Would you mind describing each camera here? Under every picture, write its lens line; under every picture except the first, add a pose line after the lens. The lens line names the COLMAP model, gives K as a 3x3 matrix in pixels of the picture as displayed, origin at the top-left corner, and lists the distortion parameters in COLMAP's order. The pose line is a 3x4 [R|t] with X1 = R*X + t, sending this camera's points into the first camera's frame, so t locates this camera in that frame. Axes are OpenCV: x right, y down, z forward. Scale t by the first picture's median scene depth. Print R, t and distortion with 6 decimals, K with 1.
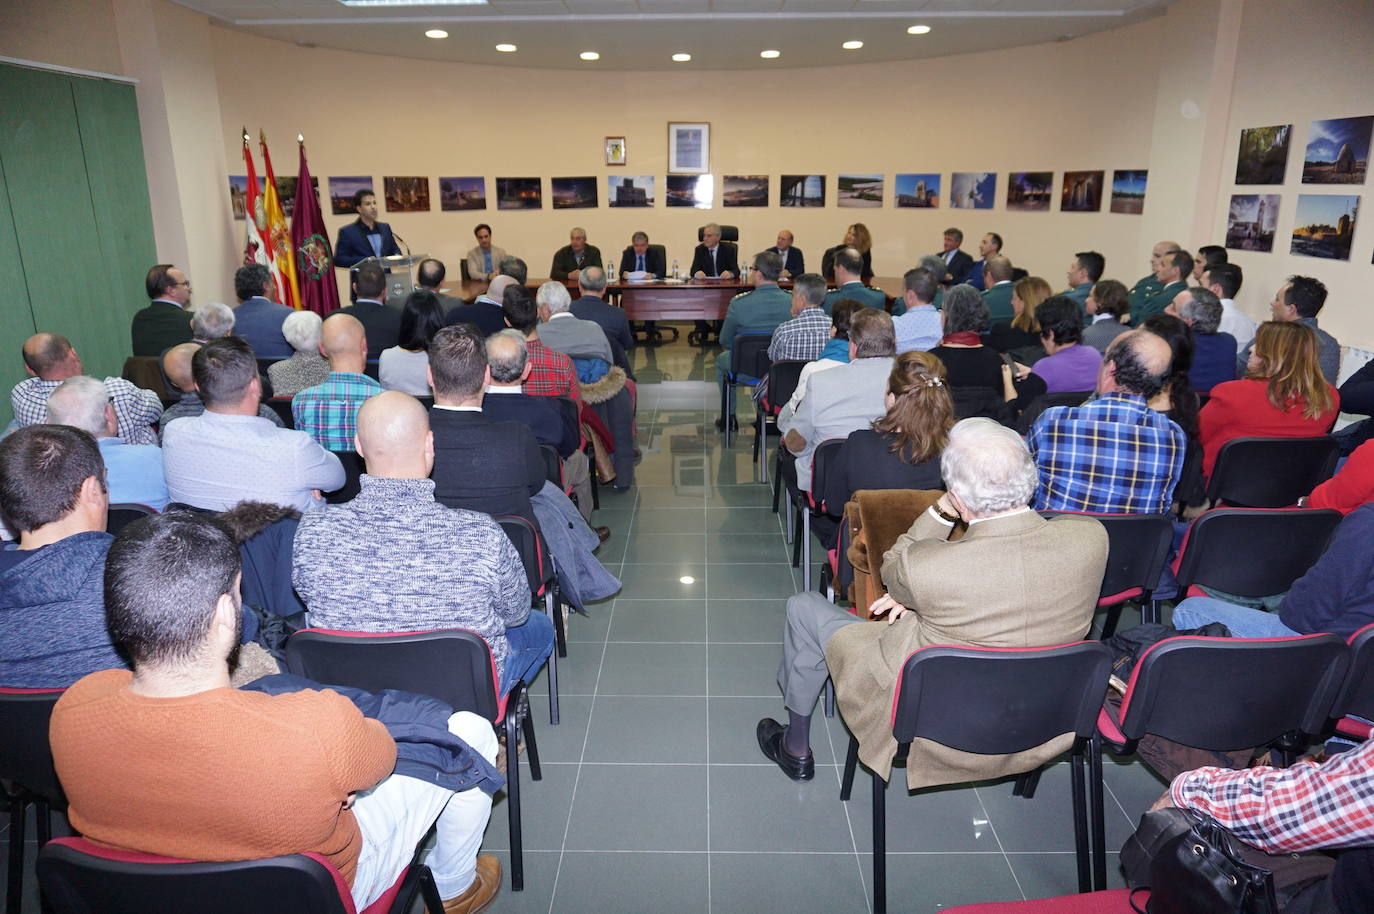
lens RADIAL K [[921.2, 0, 685.3], [0, 921.2, 461.0], [0, 0, 1]] dist [-0.029192, 0.004129]
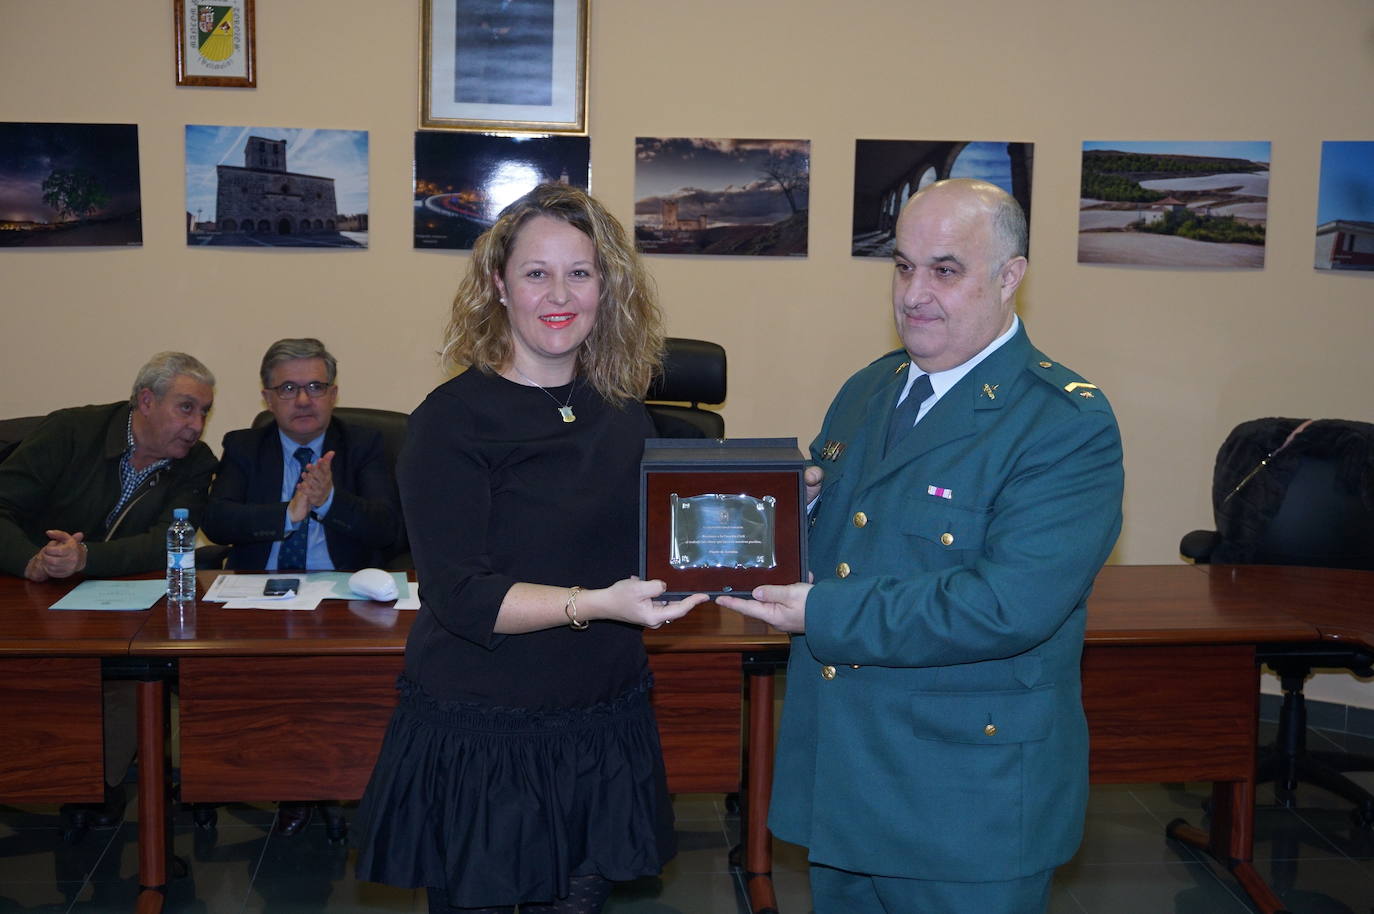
lens RADIAL K [[1907.2, 0, 687.9], [0, 1907.2, 459.9], [0, 0, 1]] dist [-0.005349, 0.071600]
pose [[0.993493, 0.008469, 0.113581, -0.004994], [0.009242, 0.987949, -0.154505, -0.140707], [-0.113521, 0.154549, 0.981442, 0.497197]]
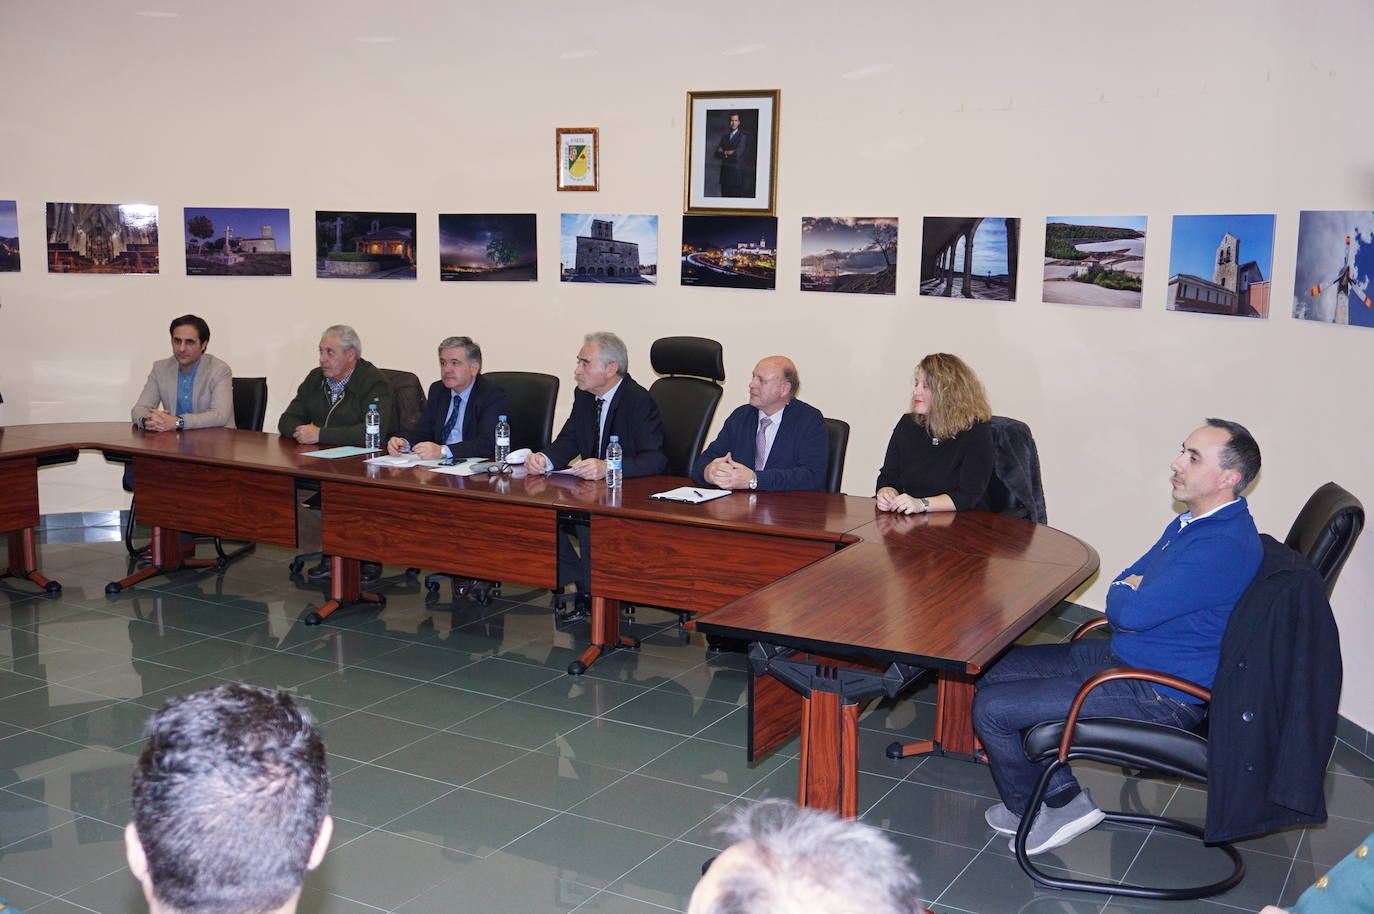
lens RADIAL K [[1440.9, 0, 679.2], [0, 1440.9, 456.5], [0, 0, 1]] dist [-0.002208, -0.002964]
pose [[0.875892, 0.093516, -0.473358, 0.320449], [-0.161356, 0.981327, -0.104701, -0.134041], [0.454727, 0.168086, 0.874626, 0.445829]]
